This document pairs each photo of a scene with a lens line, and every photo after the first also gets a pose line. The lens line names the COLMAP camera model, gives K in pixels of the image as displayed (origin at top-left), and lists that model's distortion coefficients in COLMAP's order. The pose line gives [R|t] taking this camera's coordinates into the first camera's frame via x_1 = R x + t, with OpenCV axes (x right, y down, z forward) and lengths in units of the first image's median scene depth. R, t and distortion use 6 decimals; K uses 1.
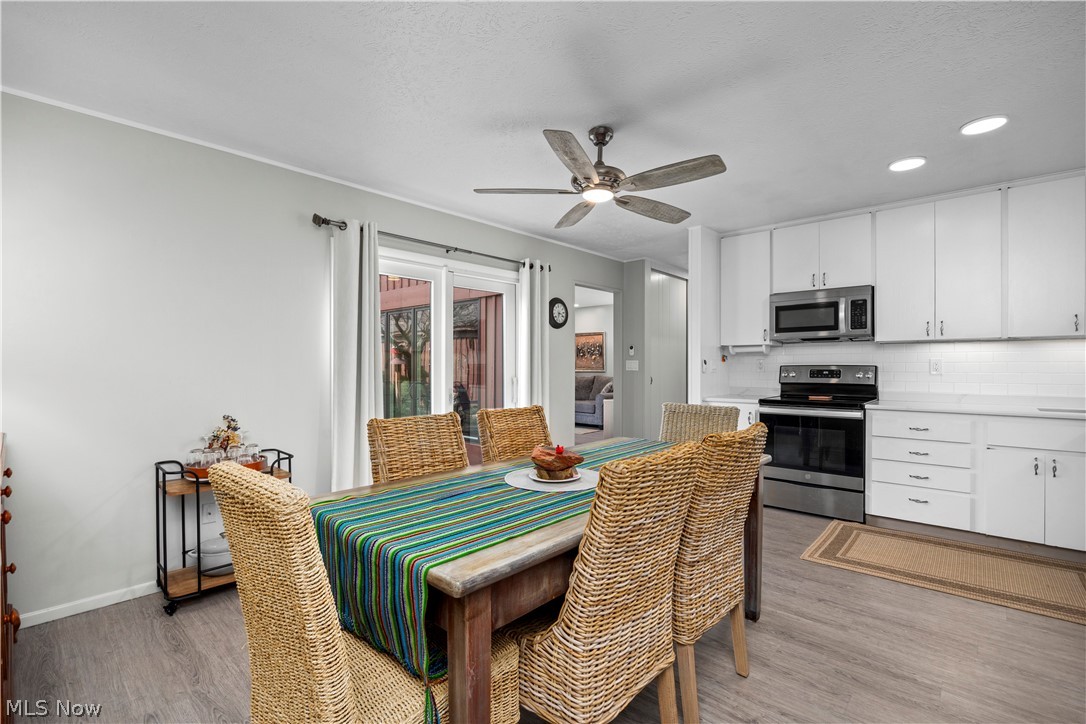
lens RADIAL K [[491.8, 0, 542.8], [0, 491.8, 369.5], [0, 0, 1]] dist [-0.012598, -0.000101]
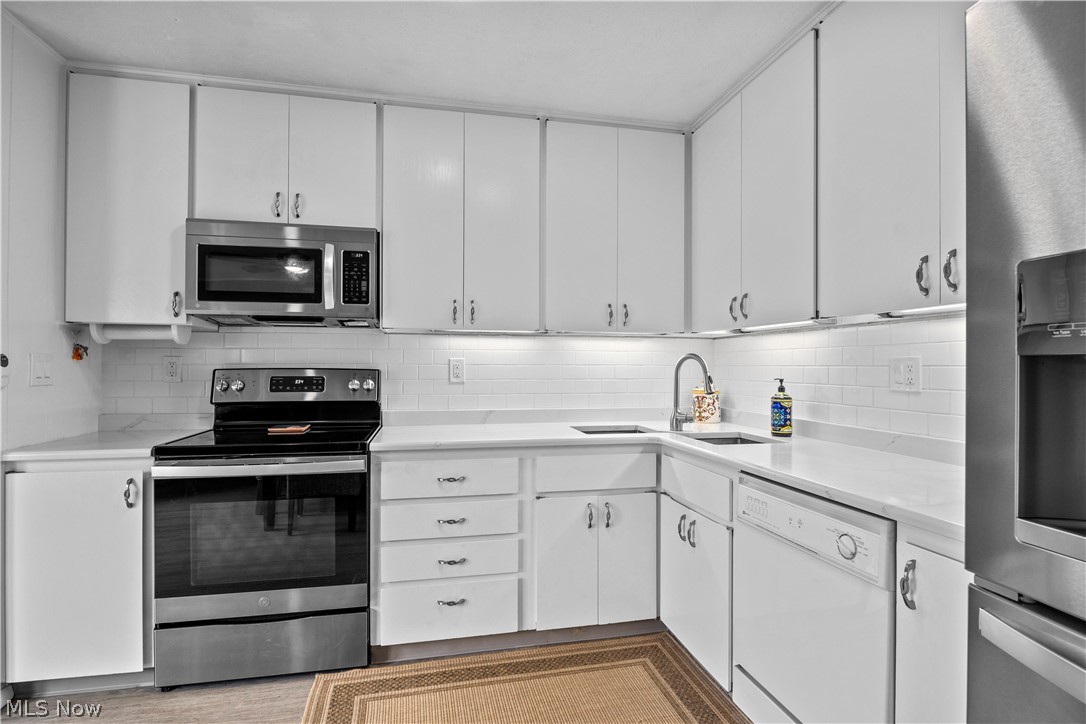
lens RADIAL K [[536.8, 0, 541.5], [0, 536.8, 360.9], [0, 0, 1]] dist [-0.016390, 0.001148]
pose [[0.575791, 0.009034, 0.817547, 0.262038], [0.002460, 0.999915, -0.012782, -0.009213], [-0.817594, 0.009371, 0.575720, 0.463186]]
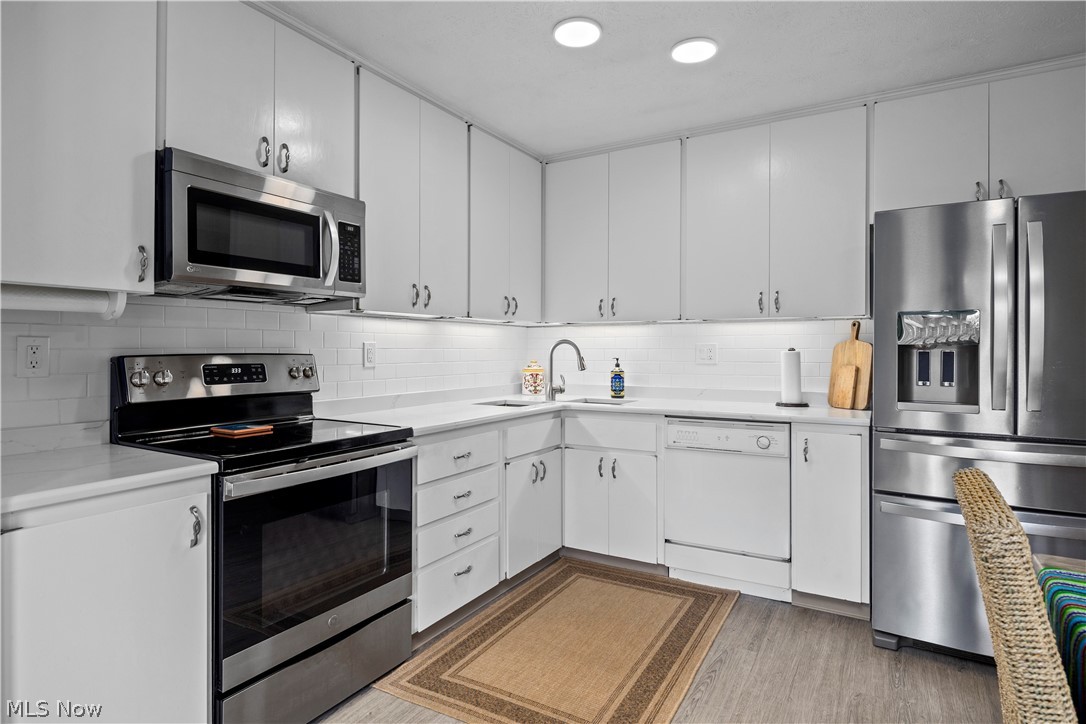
lens RADIAL K [[585.6, 0, 543.0], [0, 585.6, 342.5], [0, 0, 1]] dist [-0.007226, 0.001391]
pose [[-0.212390, 0.011916, 0.977112, 0.014418], [0.007158, 0.999918, -0.010638, -0.011922], [-0.977159, 0.004734, -0.212458, 0.903872]]
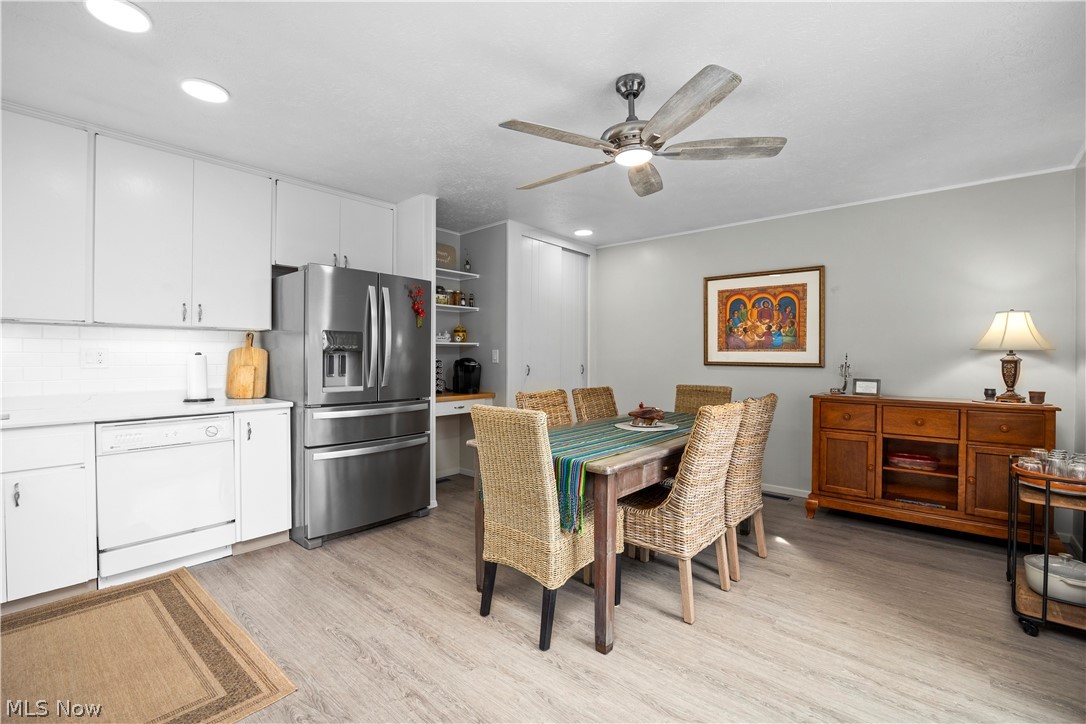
lens RADIAL K [[491.8, 0, 535.2], [0, 491.8, 353.8], [0, 0, 1]] dist [-0.012598, -0.000101]
pose [[-0.999598, -0.001236, -0.028314, 0.193364], [-0.001432, 0.999975, 0.006910, -0.014805], [0.028305, 0.006948, -0.999575, 1.199360]]
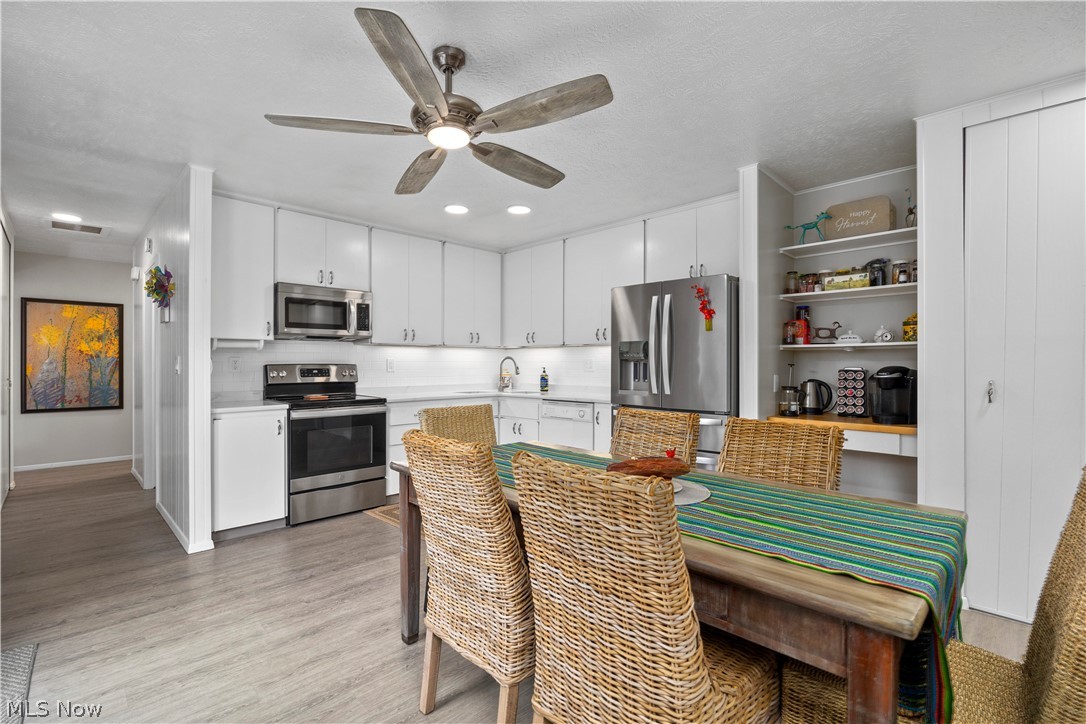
lens RADIAL K [[491.8, 0, 542.0], [0, 491.8, 360.4], [0, 0, 1]] dist [-0.012598, -0.000101]
pose [[0.040608, 0.007892, 0.999144, -0.415849], [0.007506, 0.999938, -0.008203, -0.004551], [-0.999147, 0.007833, 0.040546, 0.540372]]
